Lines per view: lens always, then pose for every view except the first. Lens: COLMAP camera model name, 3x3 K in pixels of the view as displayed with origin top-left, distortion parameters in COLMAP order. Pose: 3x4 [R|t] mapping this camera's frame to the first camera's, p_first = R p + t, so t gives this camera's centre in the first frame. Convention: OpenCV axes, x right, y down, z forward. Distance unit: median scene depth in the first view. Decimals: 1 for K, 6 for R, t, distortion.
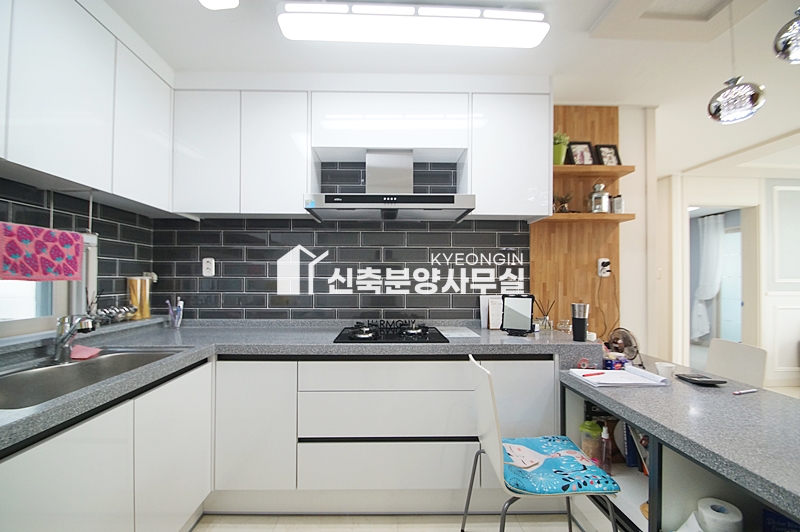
lens RADIAL K [[356.4, 0, 394.5], [0, 356.4, 276.2], [0, 0, 1]] dist [0.001509, -0.003752]
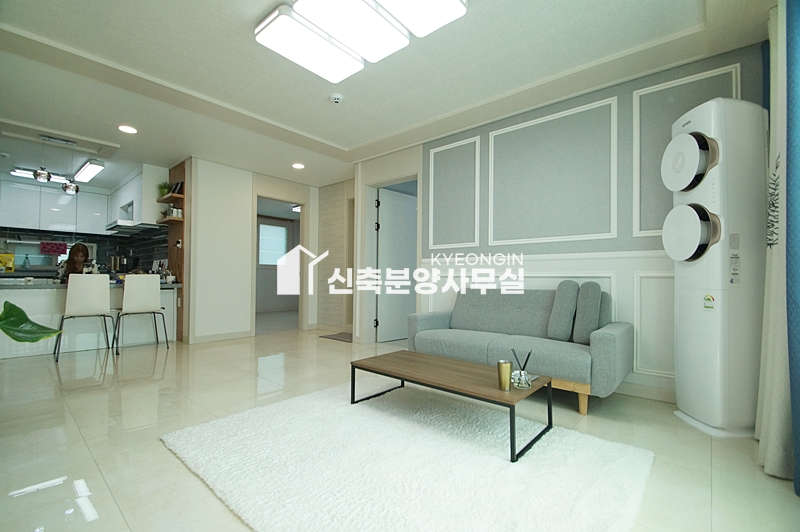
lens RADIAL K [[356.4, 0, 384.5], [0, 356.4, 265.5], [0, 0, 1]] dist [0.001509, -0.003752]
pose [[0.714882, -0.016313, -0.699054, 2.821097], [-0.001490, 0.999690, -0.024853, 0.144525], [0.699243, 0.018809, 0.714636, 0.387803]]
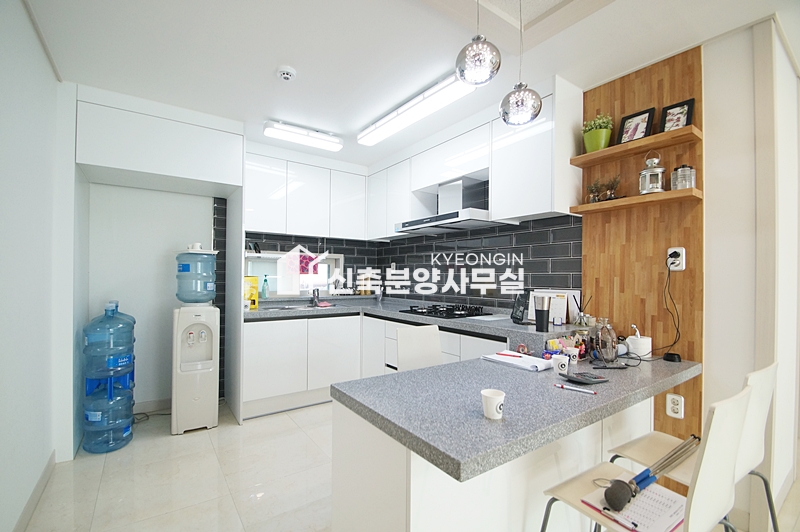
lens RADIAL K [[356.4, 0, 388.4], [0, 356.4, 275.7], [0, 0, 1]] dist [0.001509, -0.003752]
pose [[0.543055, 0.000314, -0.839697, 0.917100], [-0.000872, 1.000000, -0.000190, 0.013869], [0.839697, 0.000836, 0.543055, 0.036025]]
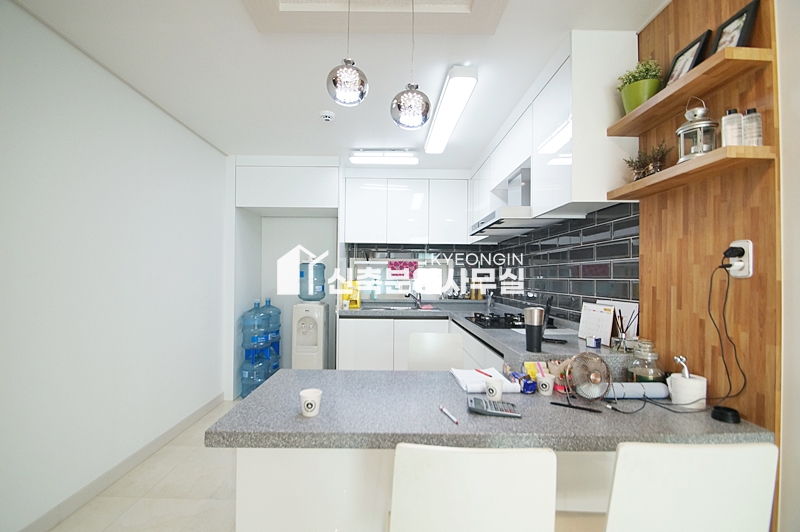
lens RADIAL K [[356.4, 0, 391.4], [0, 356.4, 271.7], [0, 0, 1]] dist [0.001509, -0.003752]
pose [[-0.028273, -0.016263, -0.999468, 1.110263], [-0.001328, 0.999867, -0.016232, 0.002184], [0.999599, 0.000868, -0.028291, 0.536468]]
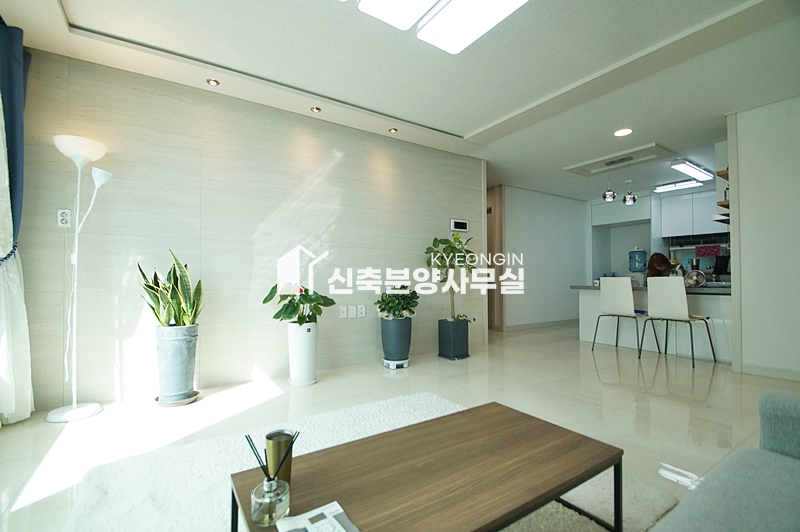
lens RADIAL K [[356.4, 0, 399.9], [0, 356.4, 271.0], [0, 0, 1]] dist [0.001509, -0.003752]
pose [[-0.848362, -0.006942, -0.529371, 2.588588], [0.005225, 0.999756, -0.021483, 0.146865], [0.529391, -0.020992, -0.848118, 1.511479]]
